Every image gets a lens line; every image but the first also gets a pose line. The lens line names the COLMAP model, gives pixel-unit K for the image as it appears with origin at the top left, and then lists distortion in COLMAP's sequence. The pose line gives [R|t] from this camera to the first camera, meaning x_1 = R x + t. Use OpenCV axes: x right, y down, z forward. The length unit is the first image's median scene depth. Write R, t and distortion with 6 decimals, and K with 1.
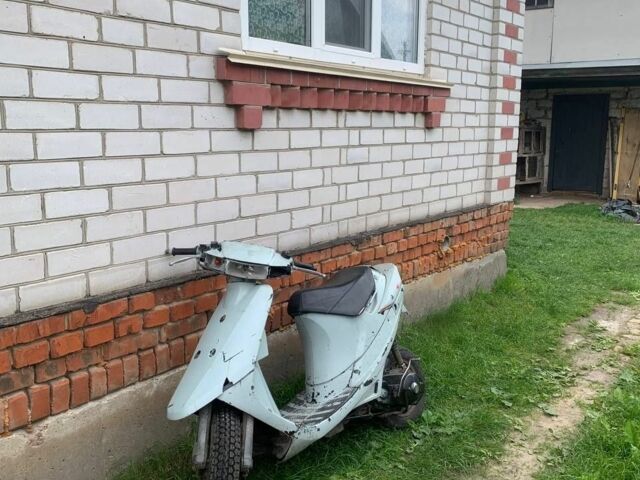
lens RADIAL K [[648.9, 0, 320.0], [0, 648.9, 240.0], [0, 0, 1]] dist [0.043250, -0.050742]
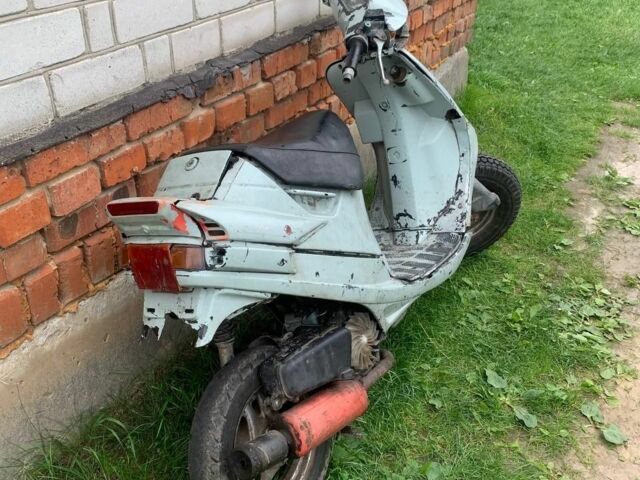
lens RADIAL K [[648.9, 0, 320.0], [0, 648.9, 240.0], [0, 0, 1]] dist [0.043250, -0.050742]
pose [[0.989382, -0.074501, 0.124792, 0.067774], [0.027164, 0.938283, 0.344799, -0.043551], [-0.142778, -0.337749, 0.930344, 0.511531]]
